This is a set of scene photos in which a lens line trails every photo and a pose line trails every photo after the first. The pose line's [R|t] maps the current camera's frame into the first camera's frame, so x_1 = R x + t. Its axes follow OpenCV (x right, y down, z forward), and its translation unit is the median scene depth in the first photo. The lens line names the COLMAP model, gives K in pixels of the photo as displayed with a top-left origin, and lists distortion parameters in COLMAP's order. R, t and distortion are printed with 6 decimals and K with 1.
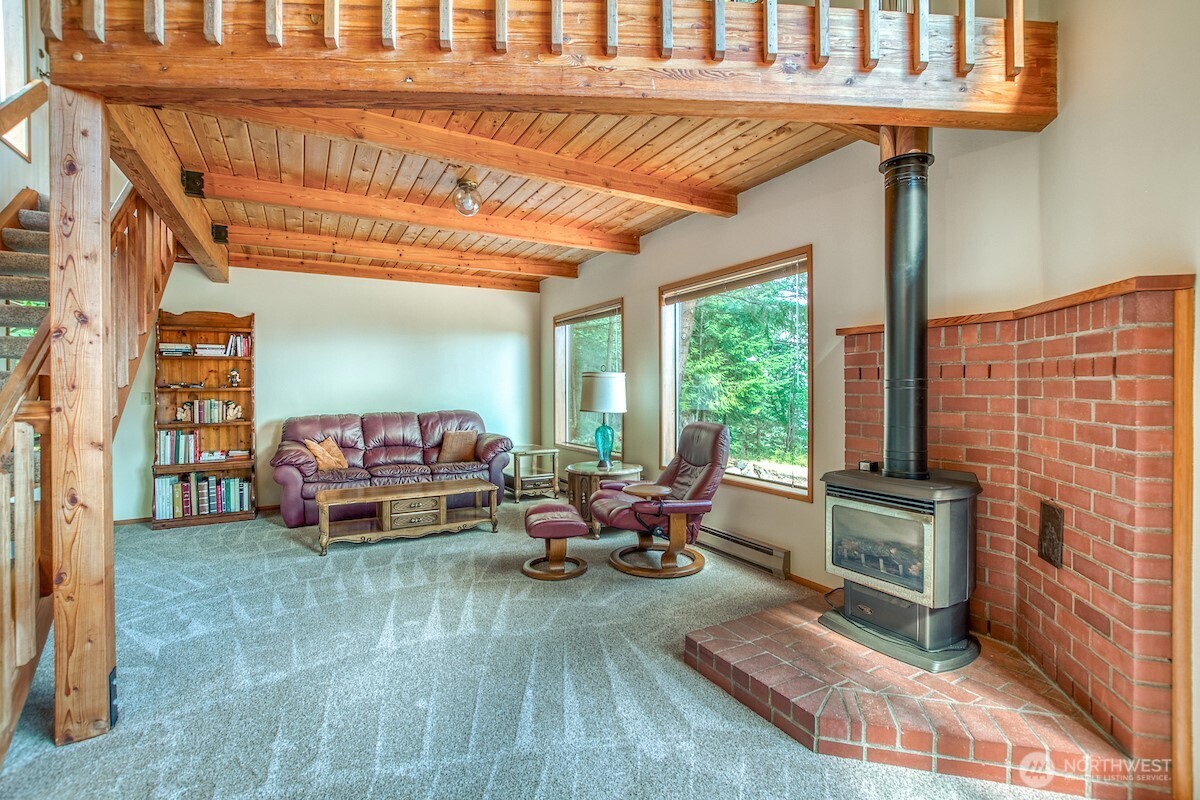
lens RADIAL K [[525.0, 0, 593.8], [0, 525.0, 392.8], [0, 0, 1]] dist [-0.017320, 0.000008]
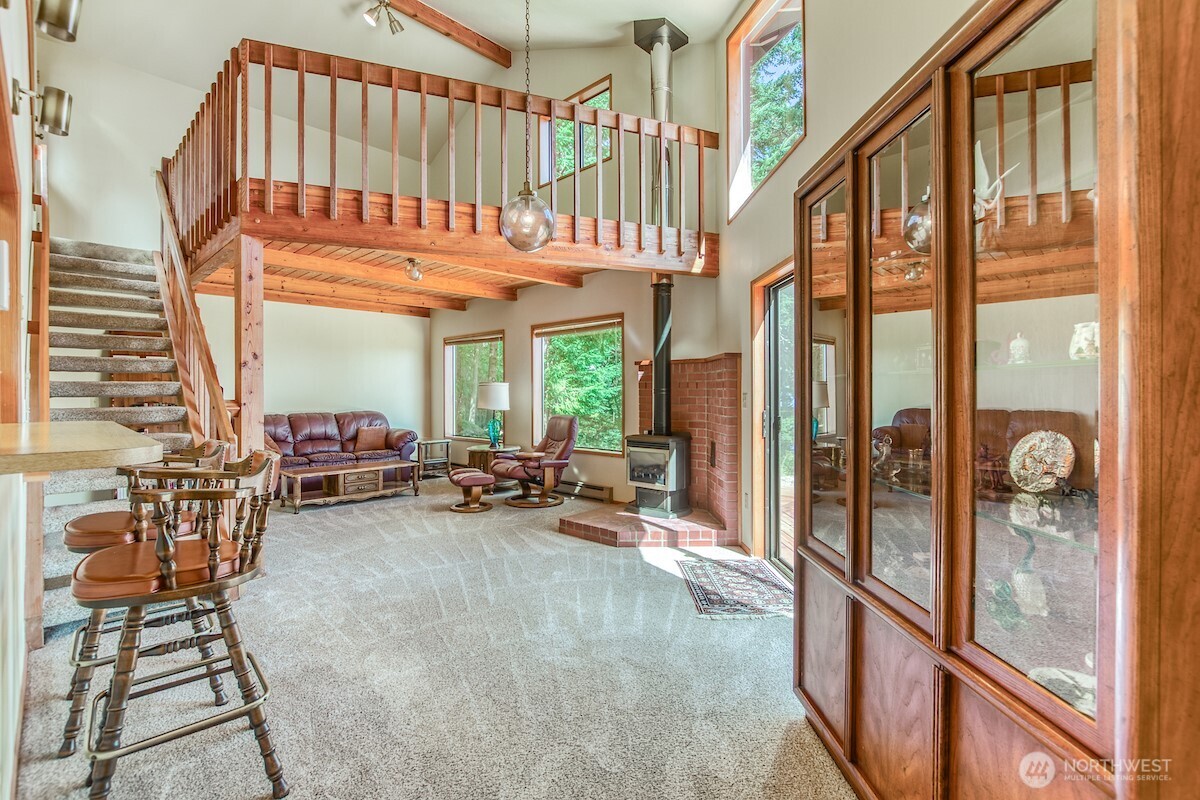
lens RADIAL K [[525.0, 0, 593.8], [0, 525.0, 392.8], [0, 0, 1]] dist [-0.017320, 0.000008]
pose [[0.956135, 0.000323, 0.292926, -0.167657], [0.002851, 0.999942, -0.010409, 0.006554], [-0.292912, 0.010787, 0.956079, -0.557541]]
